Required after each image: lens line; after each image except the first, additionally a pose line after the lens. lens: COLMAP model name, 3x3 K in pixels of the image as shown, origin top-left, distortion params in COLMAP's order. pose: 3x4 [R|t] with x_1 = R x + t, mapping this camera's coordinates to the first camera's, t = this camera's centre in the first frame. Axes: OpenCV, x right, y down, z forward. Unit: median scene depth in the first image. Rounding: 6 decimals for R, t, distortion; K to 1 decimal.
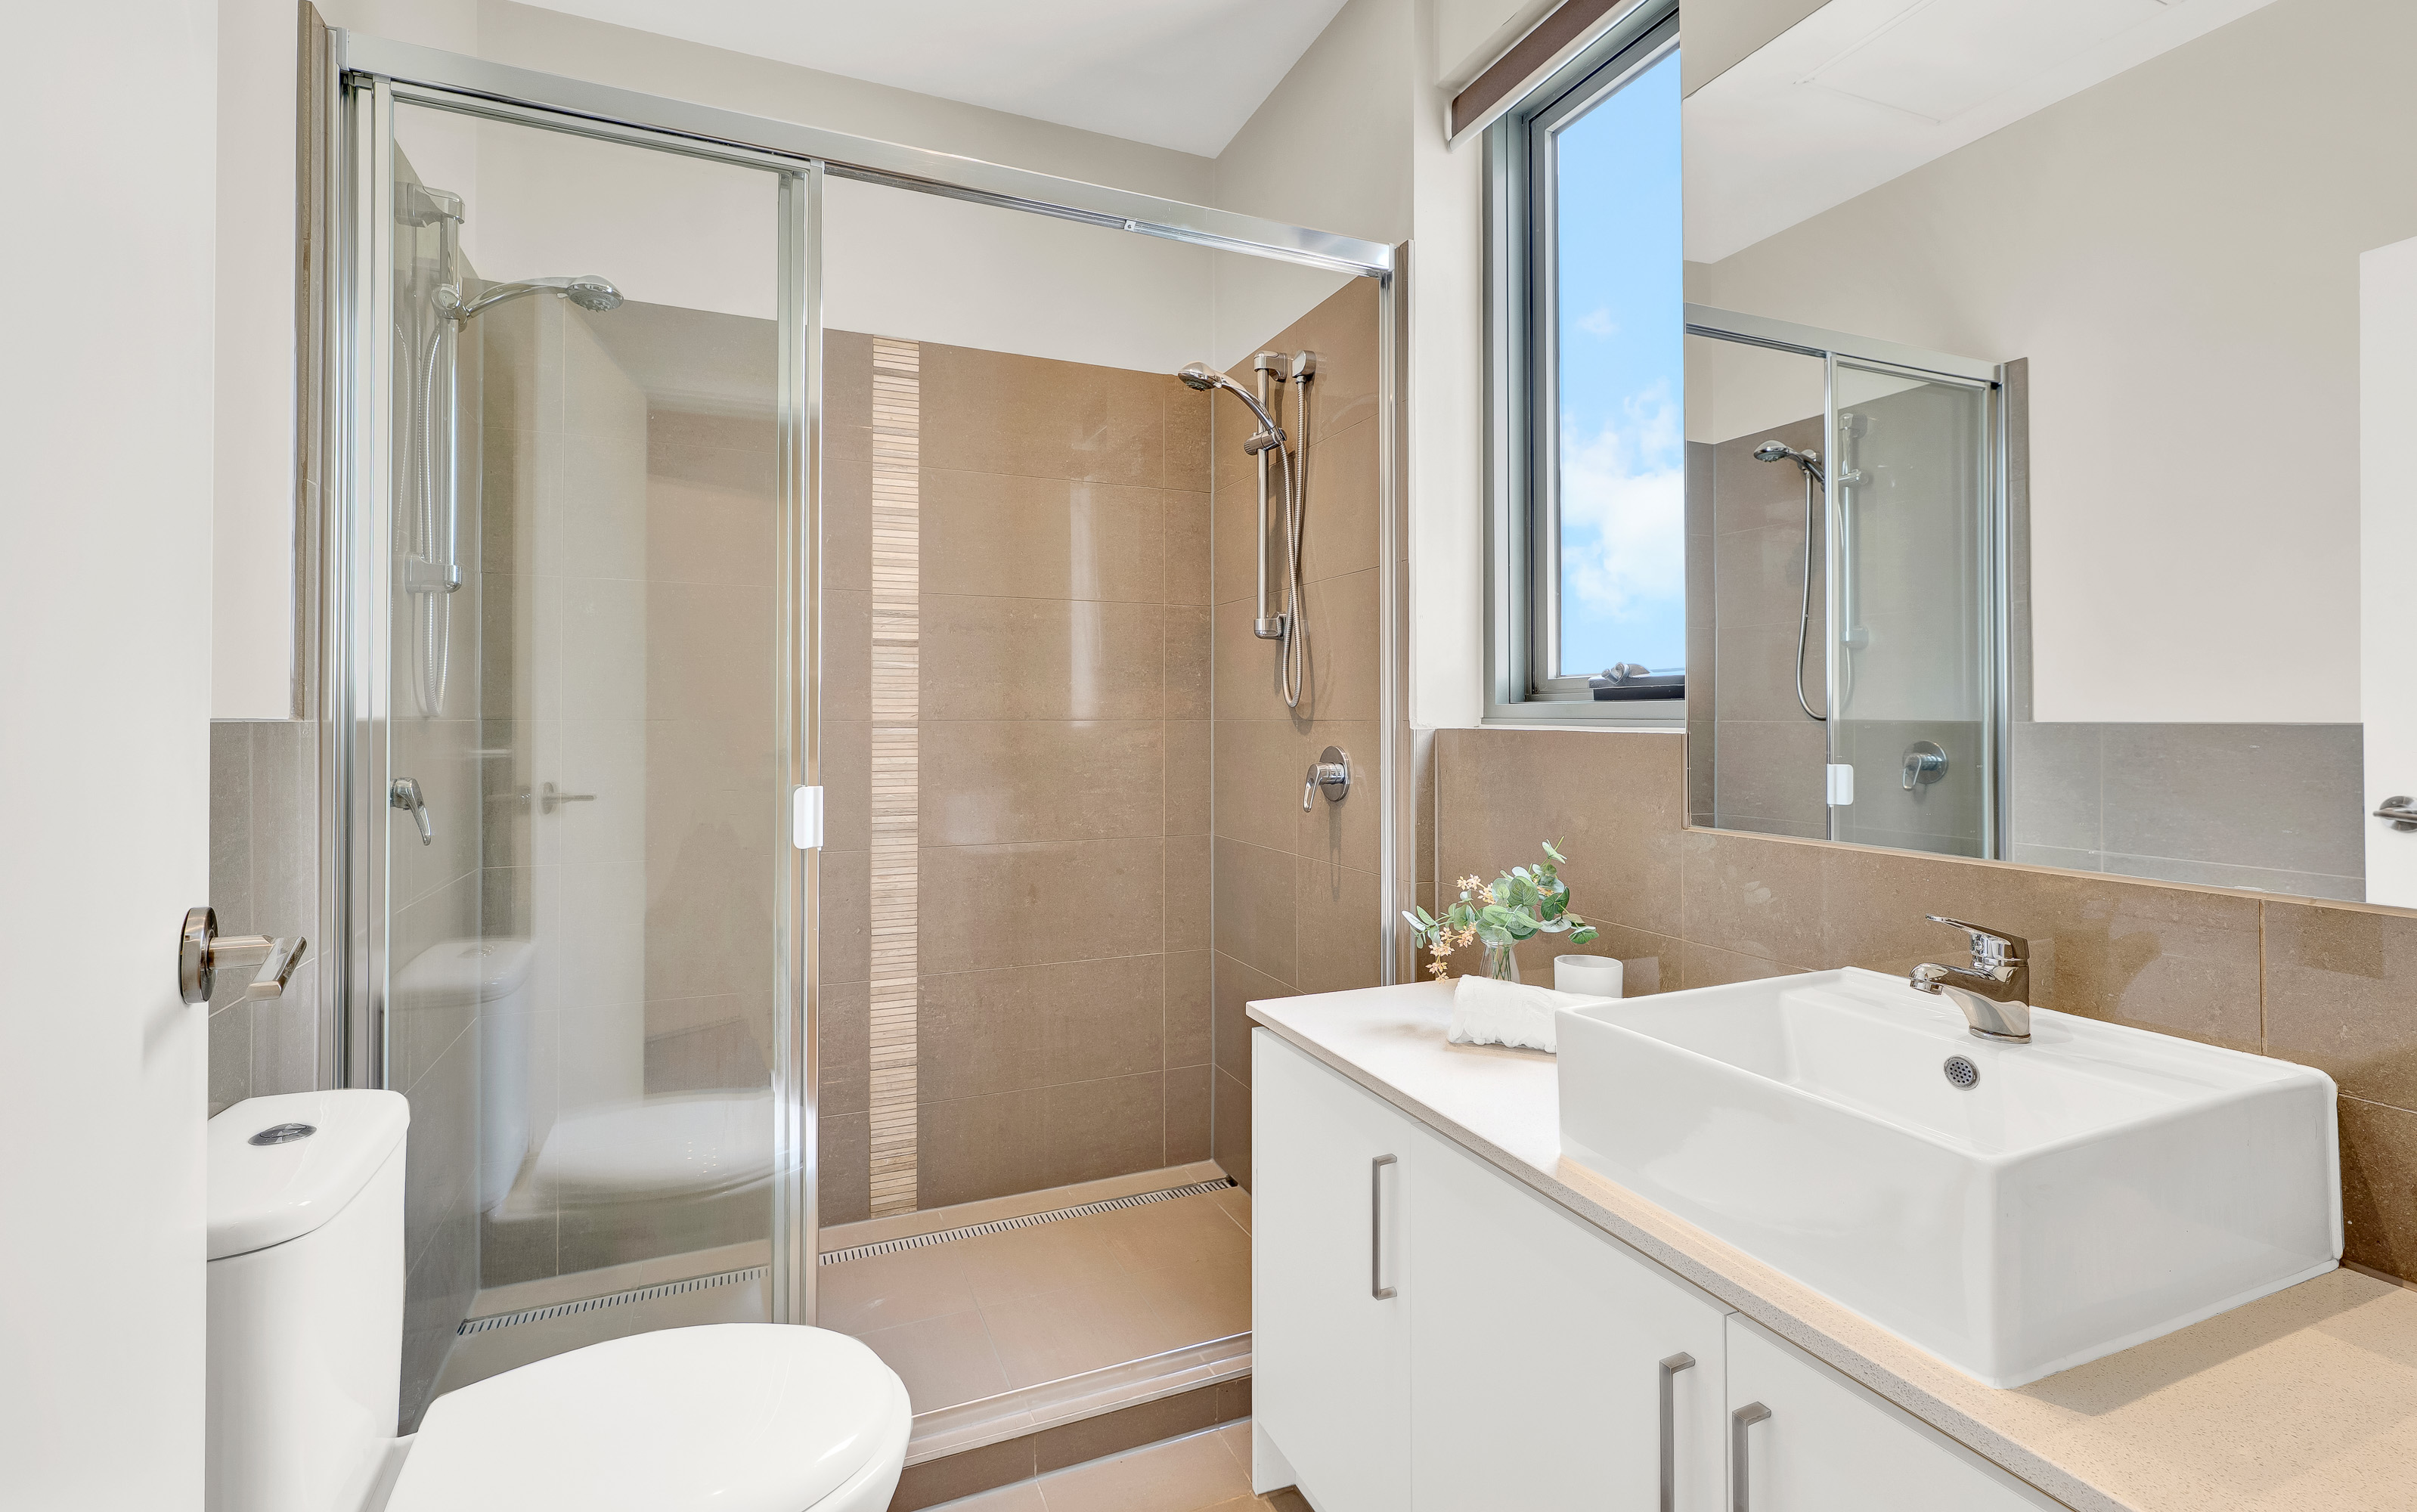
lens RADIAL K [[1084.1, 0, 1214.9], [0, 1084.1, 705.4], [0, 0, 1]] dist [0.000035, 0.000015]
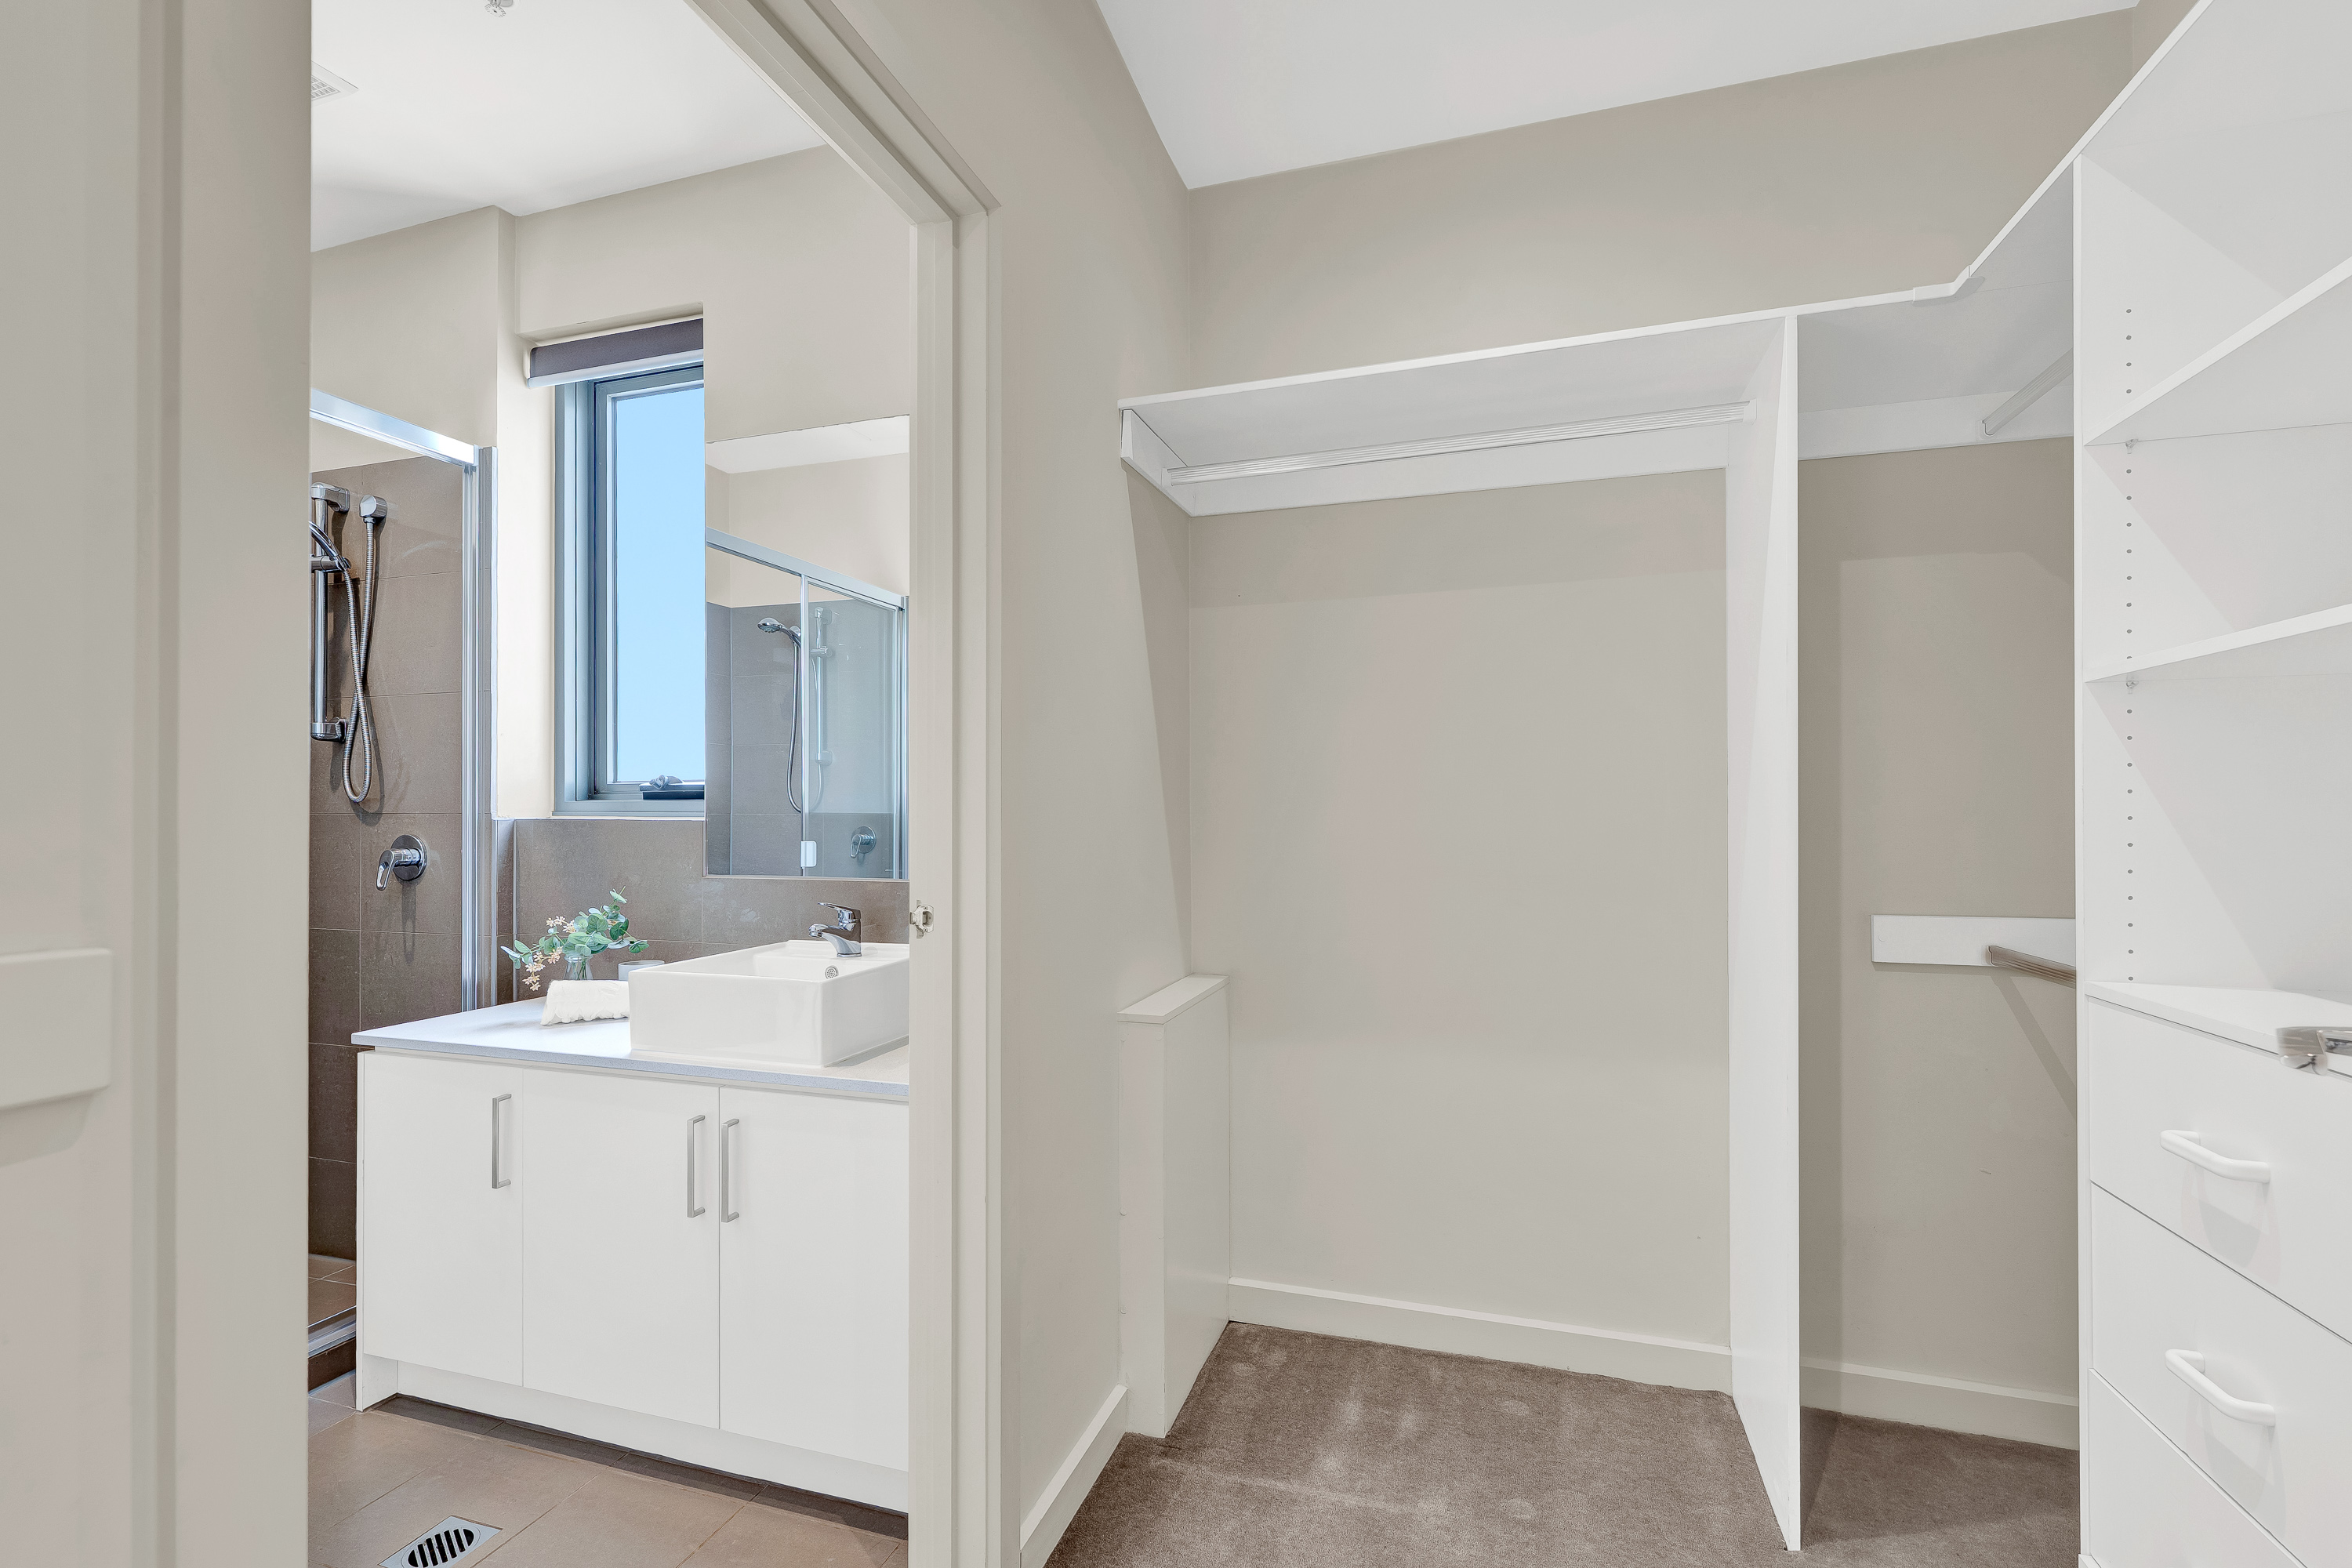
lens RADIAL K [[991.6, 0, 1188.2], [0, 991.6, 804.8], [0, 0, 1]] dist [0.000987, 0.000096]
pose [[0.654293, 0.004072, 0.756230, -0.174435], [-0.007074, 0.999975, 0.000736, -0.003114], [-0.756208, -0.005831, 0.654305, -0.419189]]
